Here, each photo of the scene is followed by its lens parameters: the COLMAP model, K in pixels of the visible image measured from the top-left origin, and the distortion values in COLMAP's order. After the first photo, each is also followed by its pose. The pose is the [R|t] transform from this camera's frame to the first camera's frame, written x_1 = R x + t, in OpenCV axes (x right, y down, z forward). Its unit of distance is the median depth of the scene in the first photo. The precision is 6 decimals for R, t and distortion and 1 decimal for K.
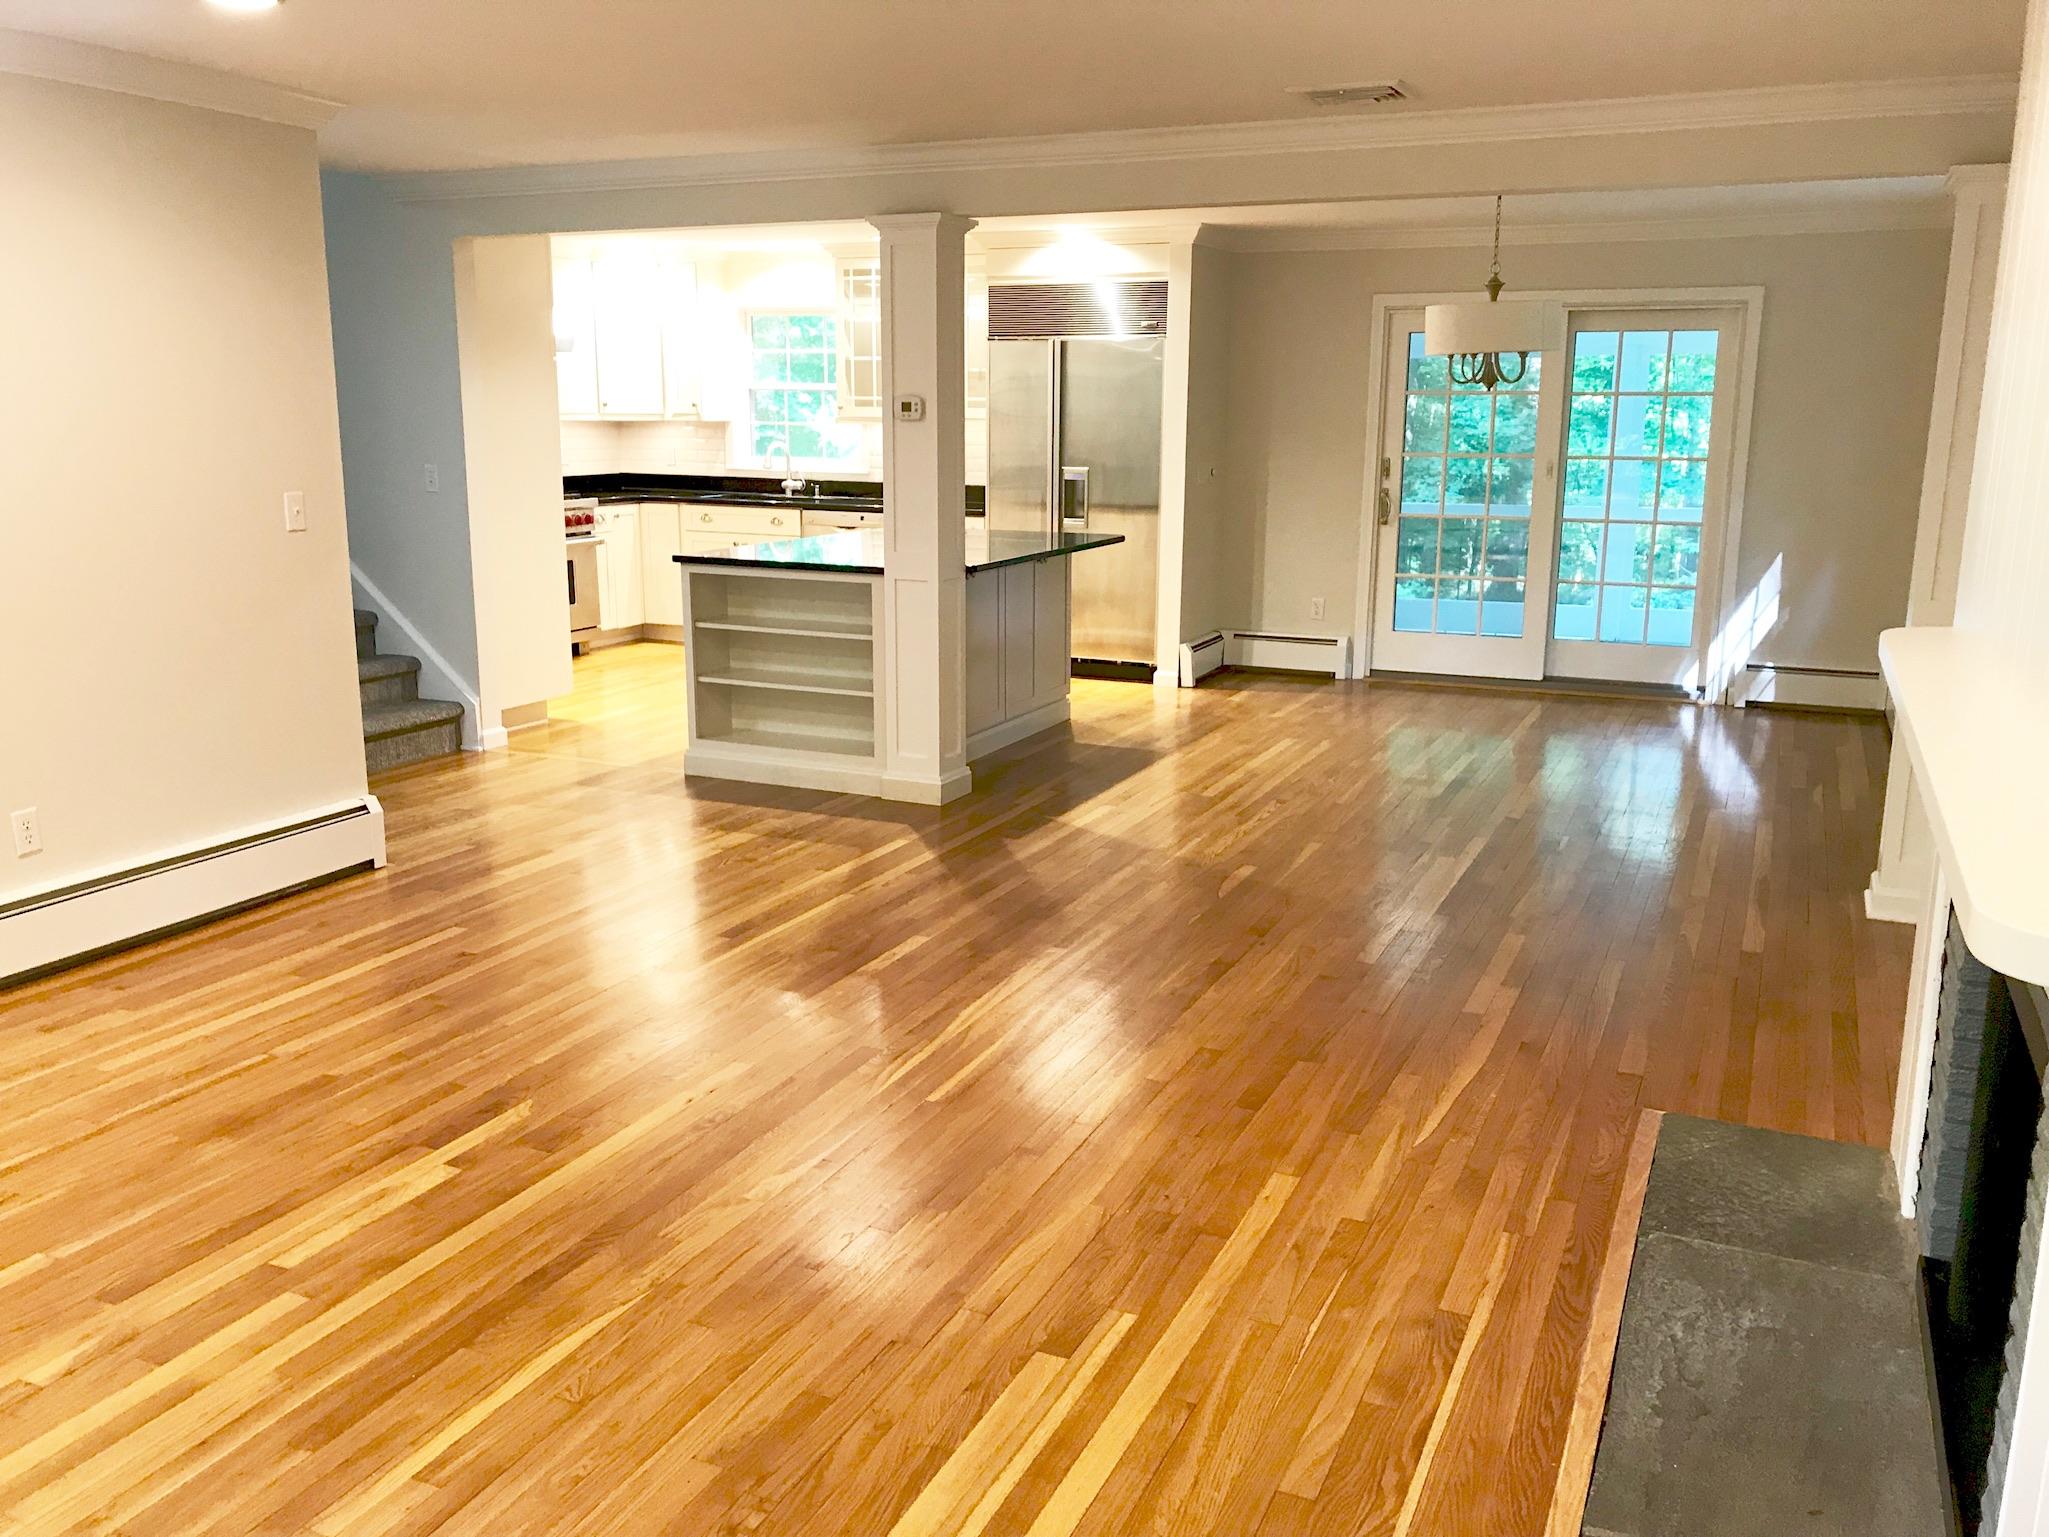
lens RADIAL K [[1672.5, 0, 1030.3], [0, 1672.5, 757.0], [0, 0, 1]] dist [0.055375, -0.082828]
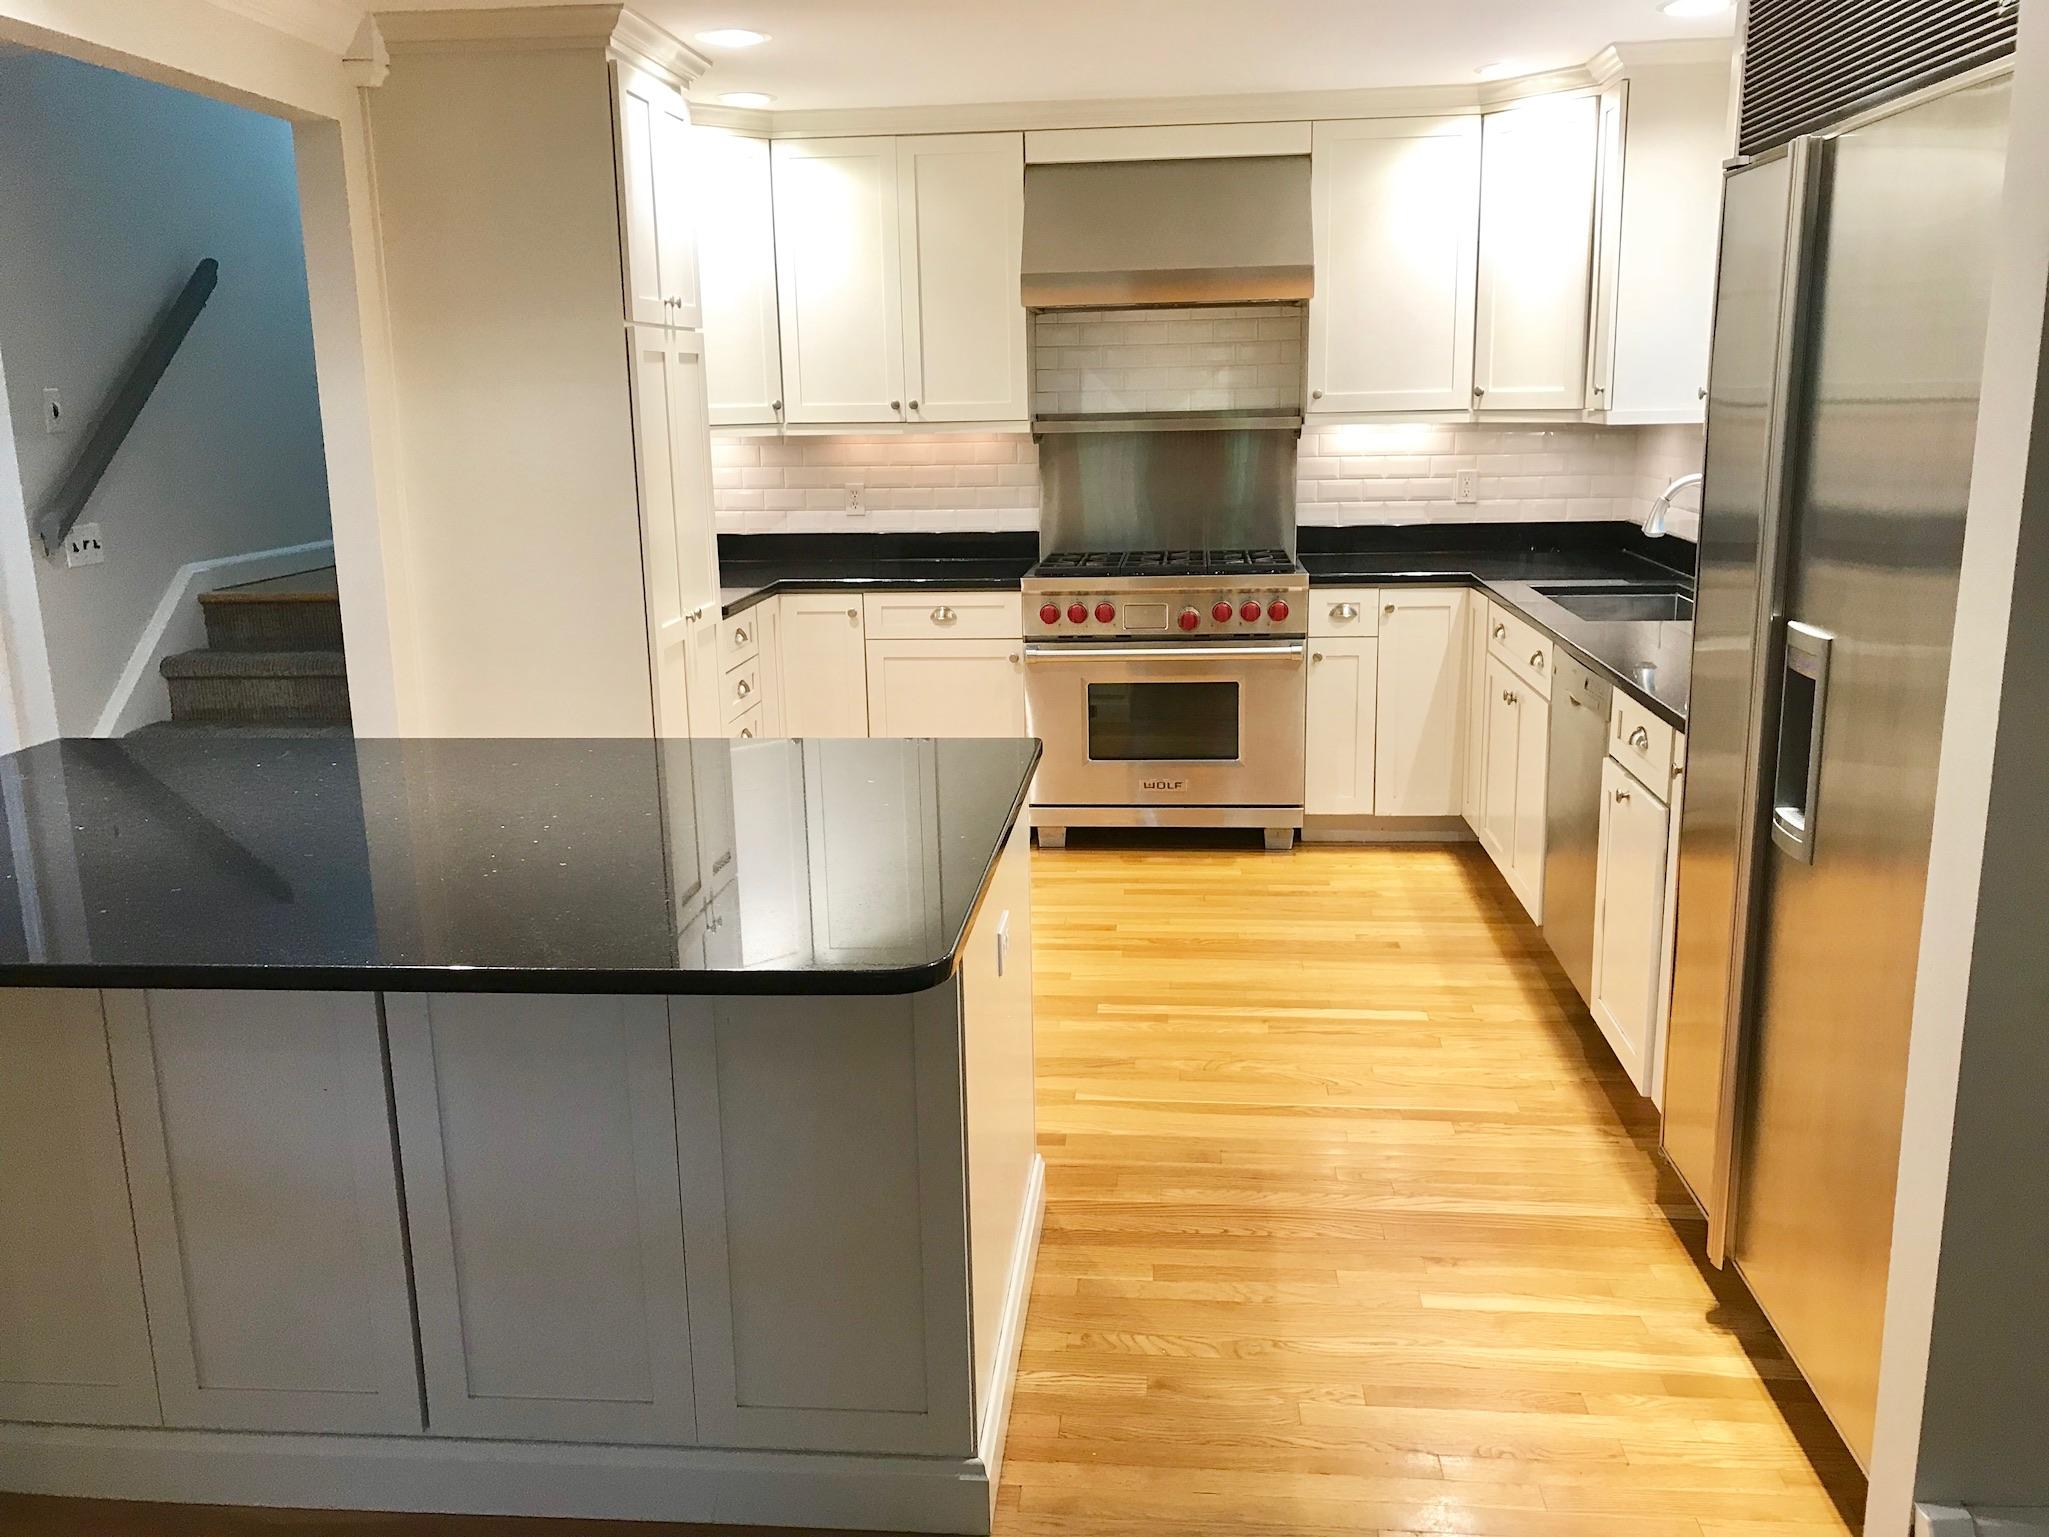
lens RADIAL K [[1672.5, 0, 1030.3], [0, 1672.5, 757.0], [0, 0, 1]] dist [0.055375, -0.082828]
pose [[0.329211, 0.189027, -0.925143, 0.331041], [-0.172911, 0.975259, 0.137737, -0.239664], [0.928290, 0.114622, 0.353751, 1.137656]]
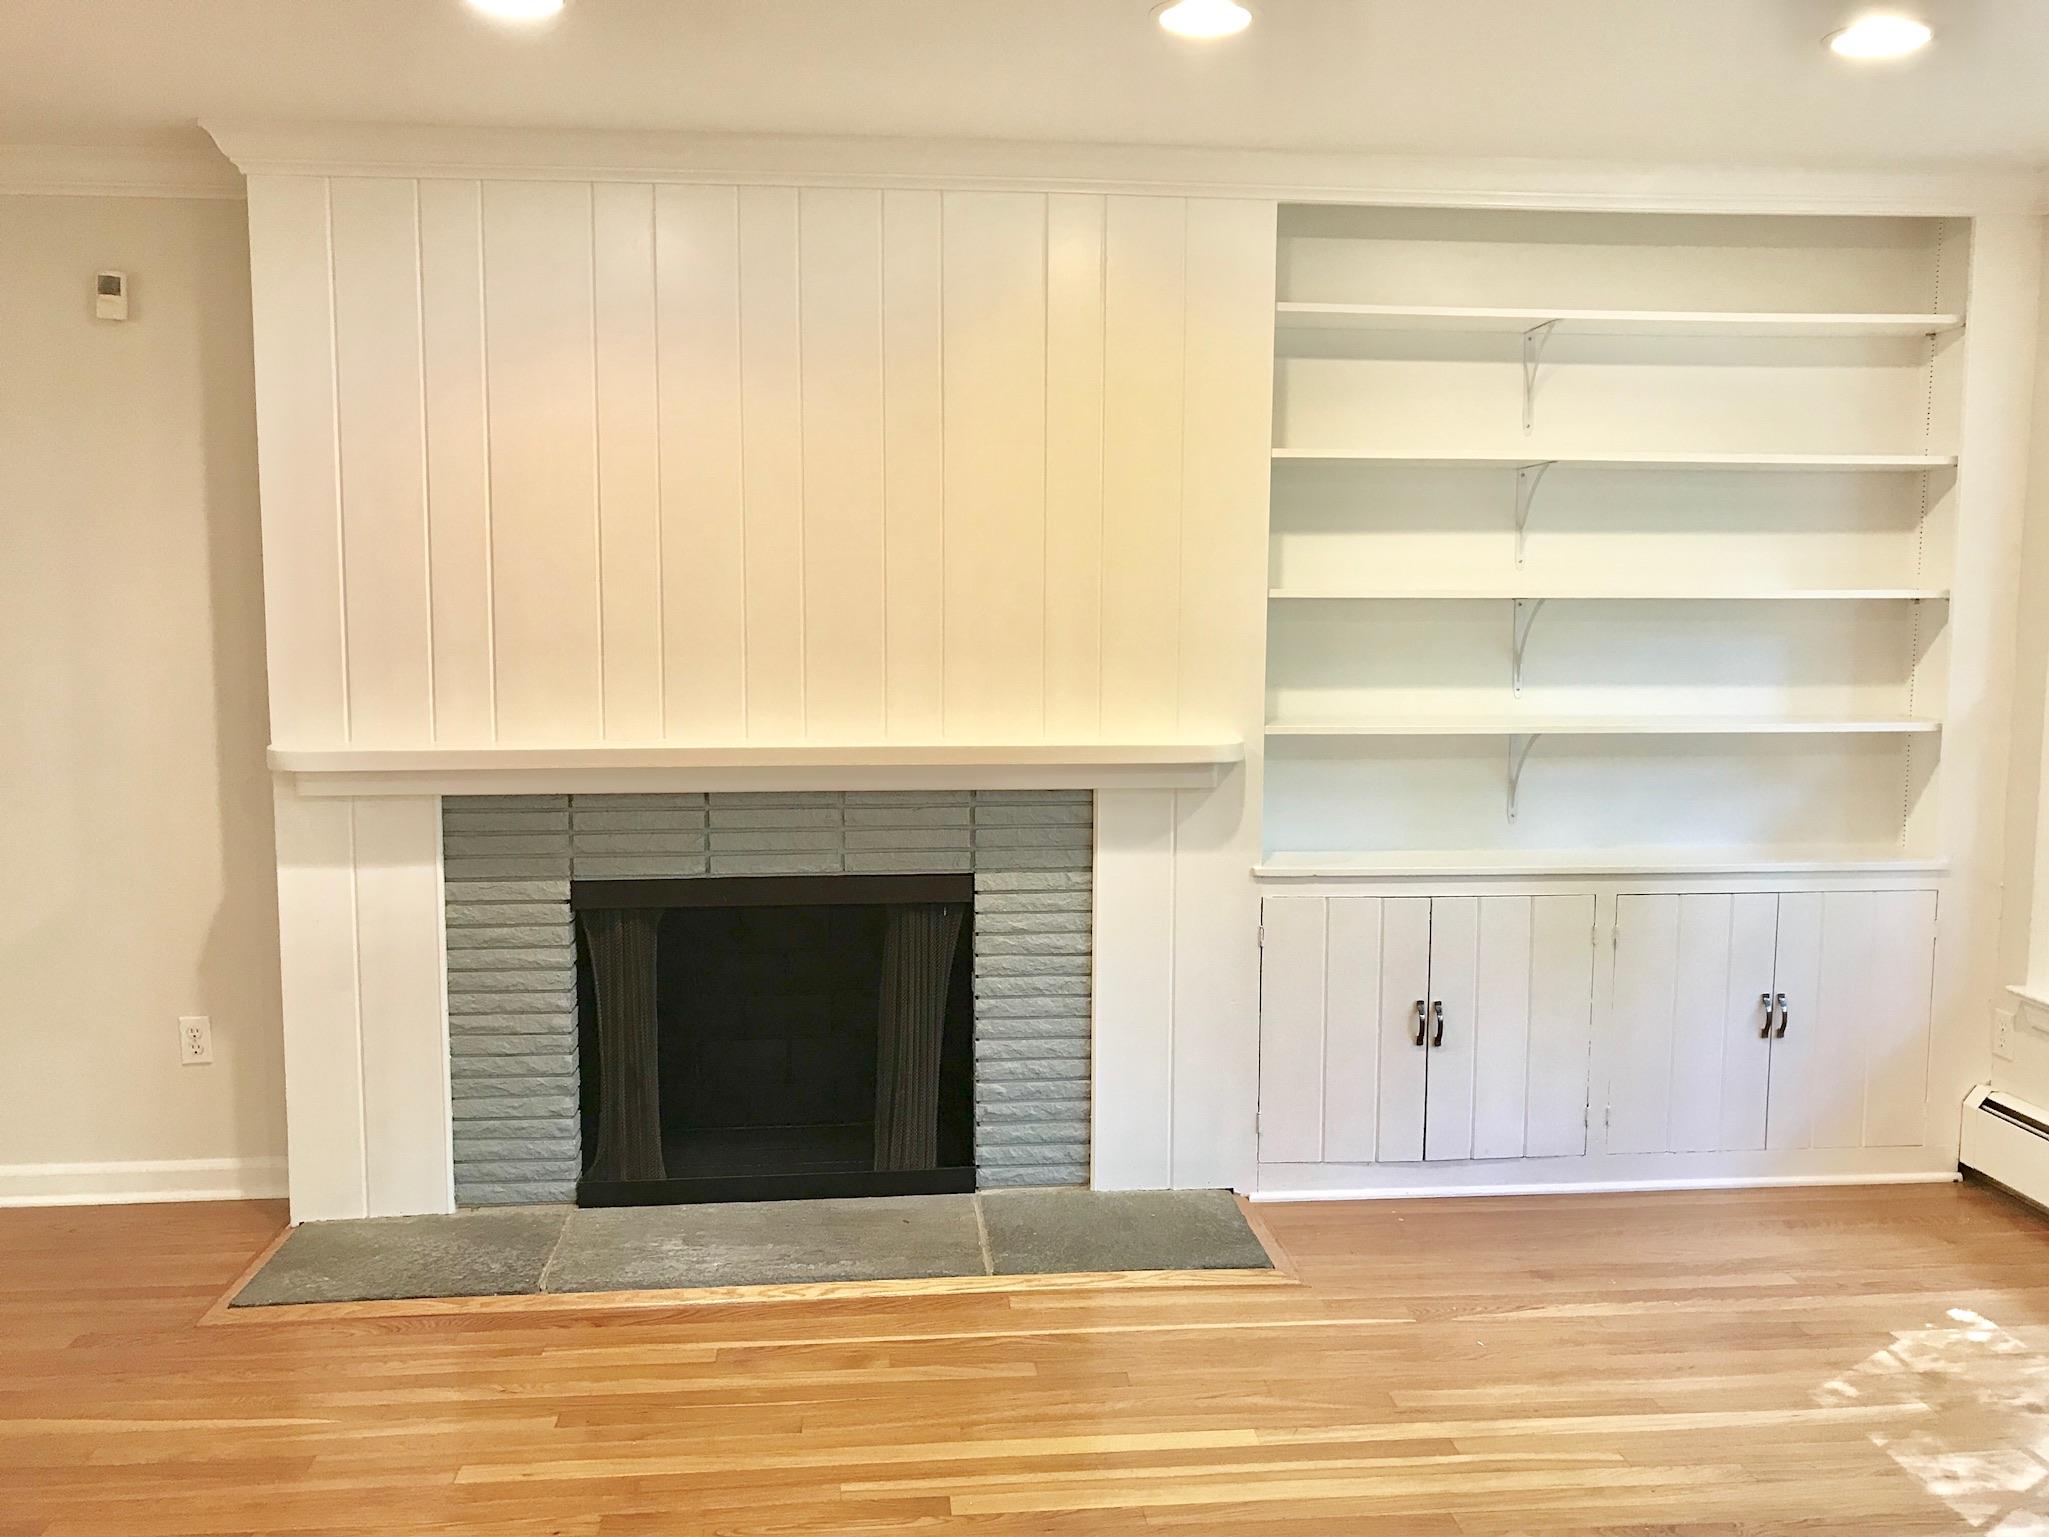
lens RADIAL K [[1672.5, 0, 1030.3], [0, 1672.5, 757.0], [0, 0, 1]] dist [0.055375, -0.082828]
pose [[-0.498832, -0.090206, 0.861992, -0.344320], [0.174593, 0.963721, 0.201889, -0.105474], [-0.848931, 0.251207, -0.464985, 0.555573]]
